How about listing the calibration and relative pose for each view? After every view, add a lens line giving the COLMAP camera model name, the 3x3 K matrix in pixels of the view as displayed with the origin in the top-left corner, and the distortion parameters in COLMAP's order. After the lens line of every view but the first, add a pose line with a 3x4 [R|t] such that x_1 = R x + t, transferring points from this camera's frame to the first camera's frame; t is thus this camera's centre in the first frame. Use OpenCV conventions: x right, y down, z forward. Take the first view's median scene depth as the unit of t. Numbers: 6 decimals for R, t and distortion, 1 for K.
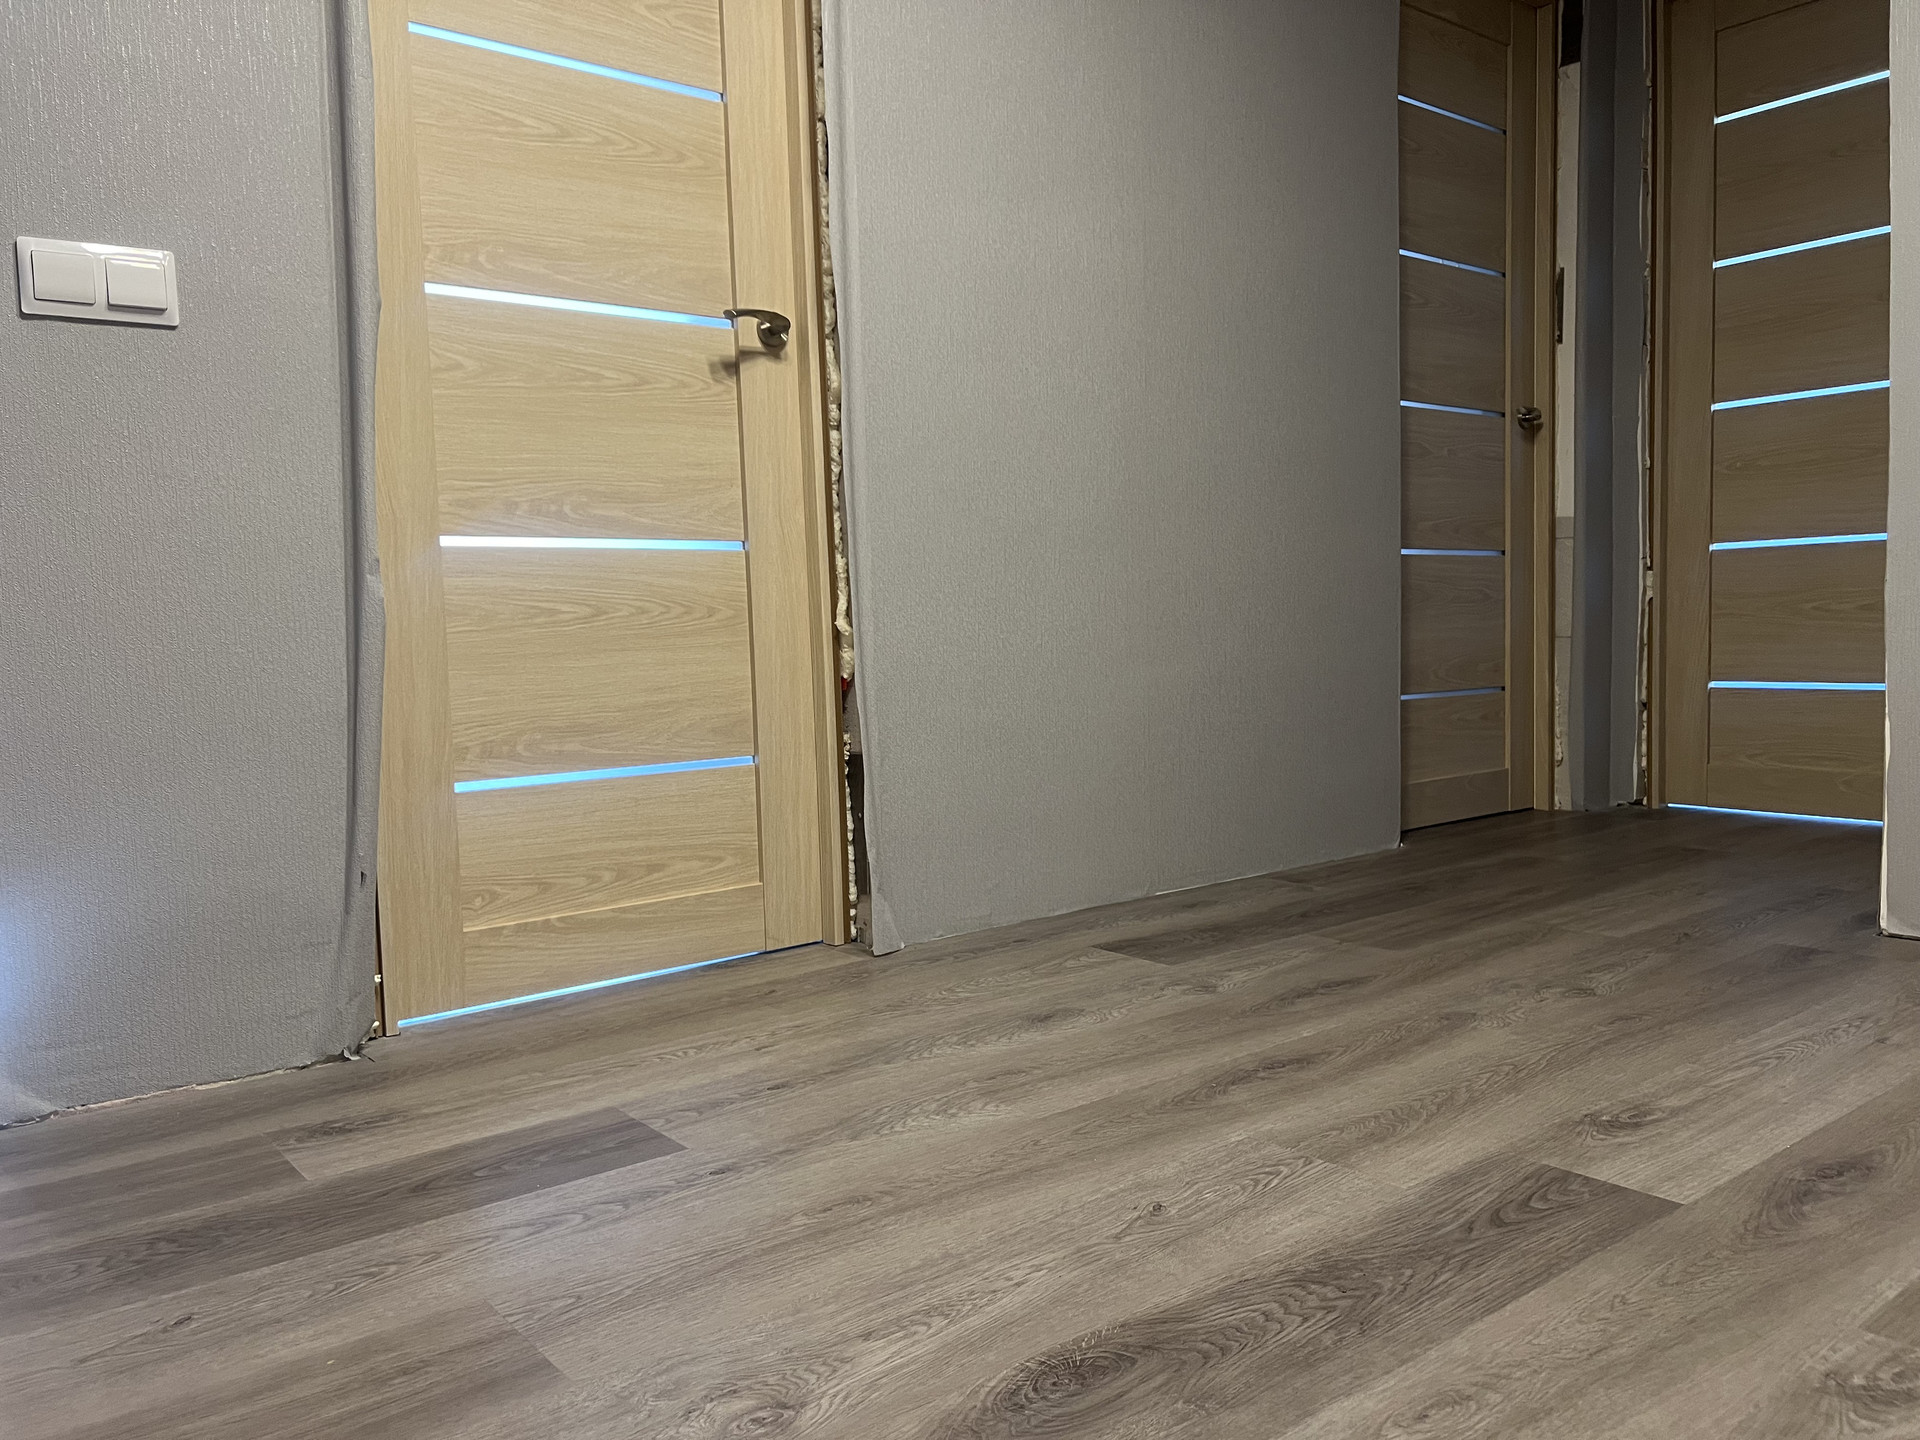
lens RADIAL K [[1440.8, 0, 959.3], [0, 1440.8, 722.3], [0, 0, 1]] dist [0.049706, -0.061029]
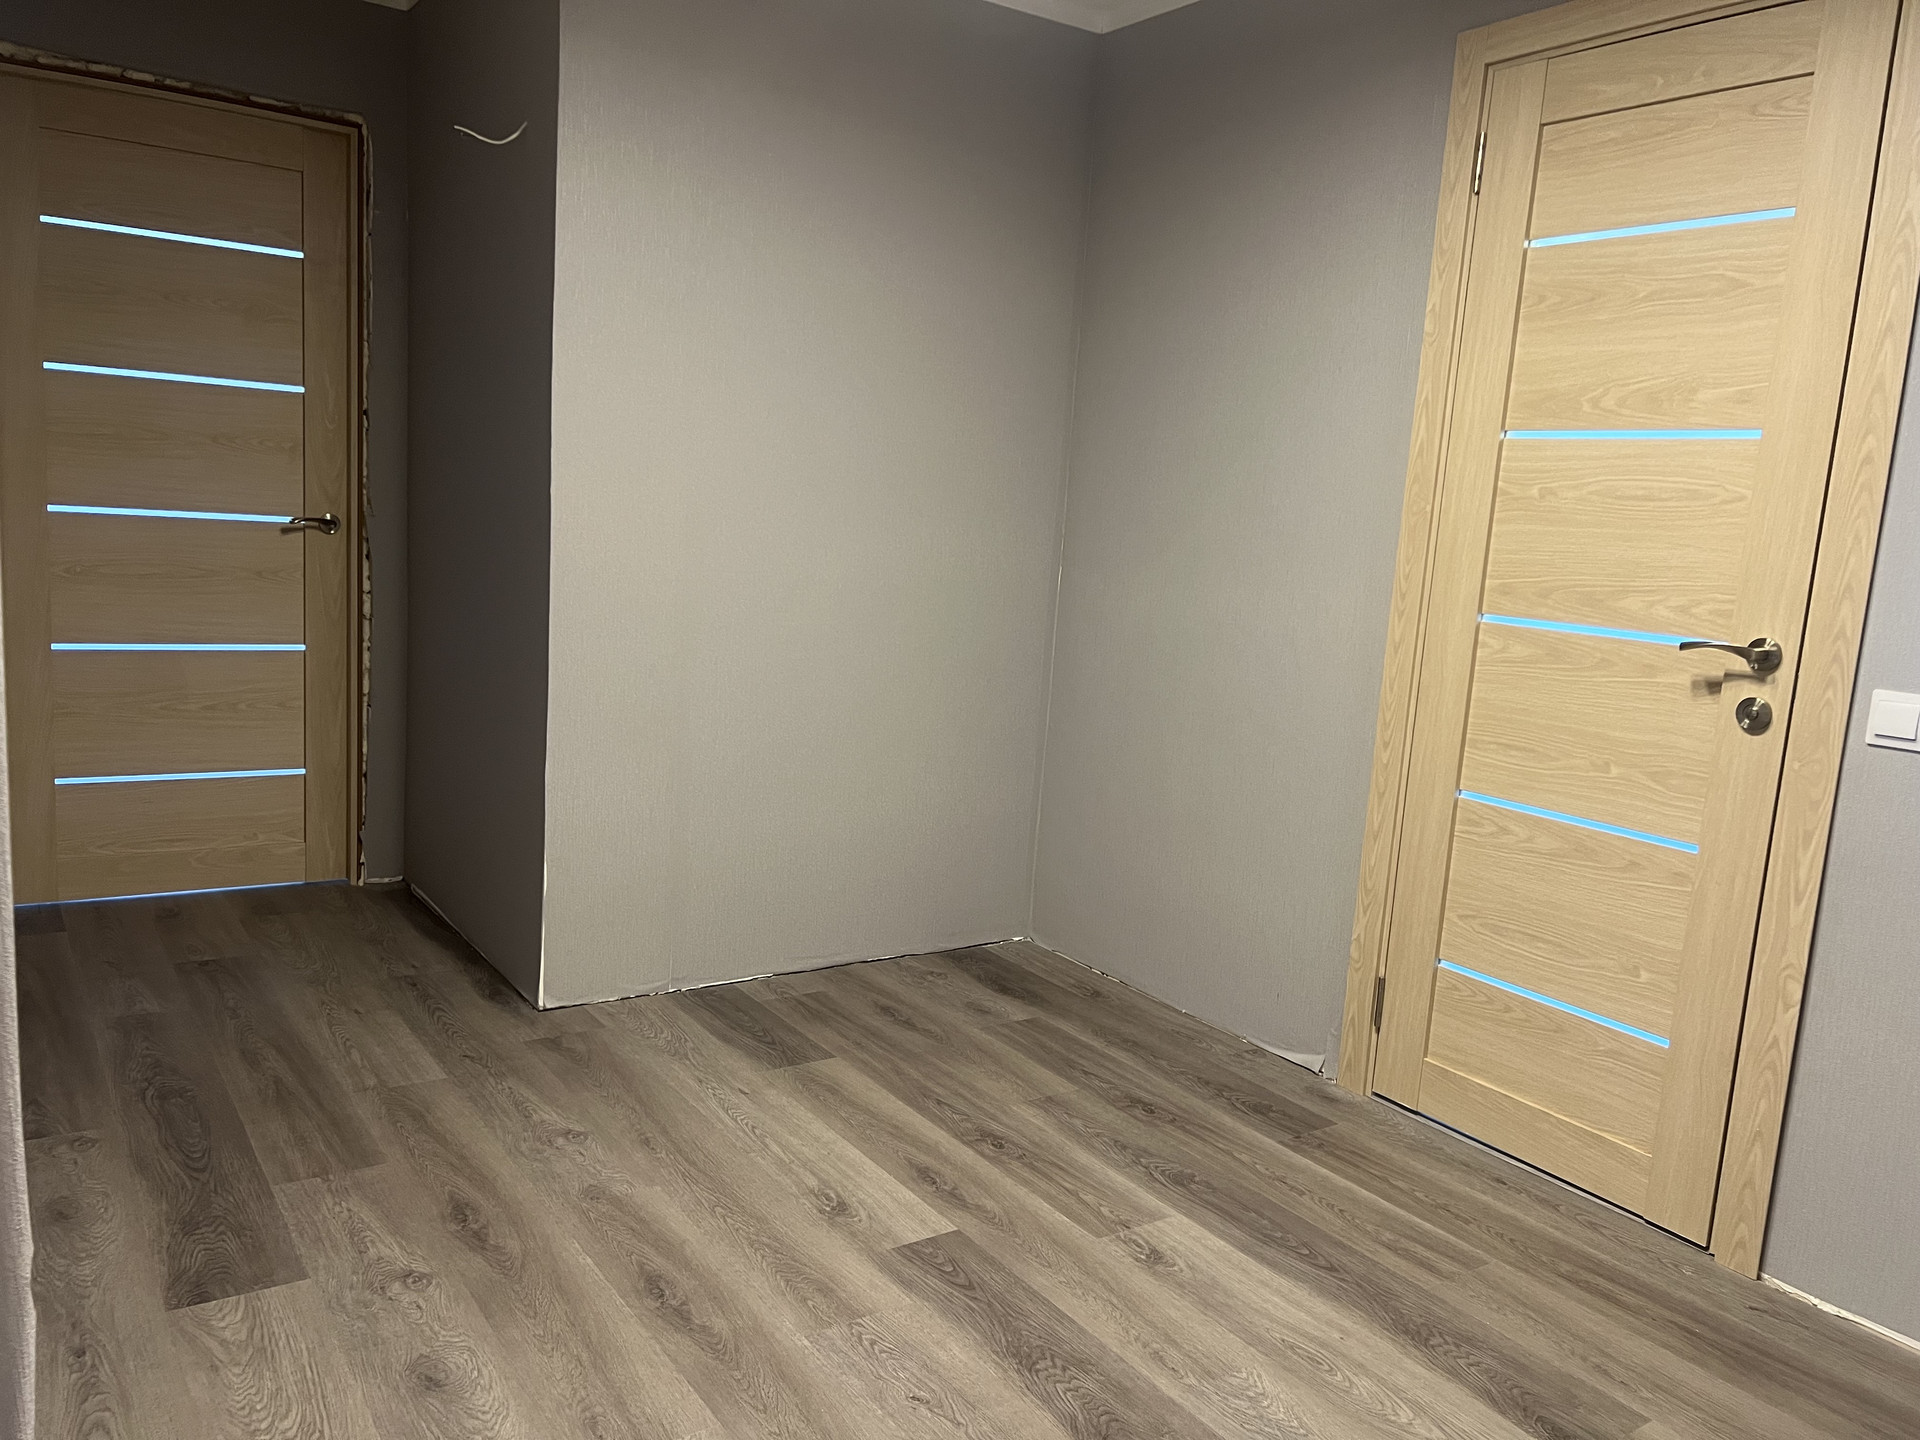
lens RADIAL K [[1440.8, 0, 960.2], [0, 1440.8, 718.3], [0, 0, 1]] dist [0.049706, -0.061029]
pose [[0.055209, -0.112700, 0.992094, -0.974913], [-0.003351, 0.993583, 0.113055, -0.406347], [-0.998469, -0.009566, 0.054477, 0.690111]]
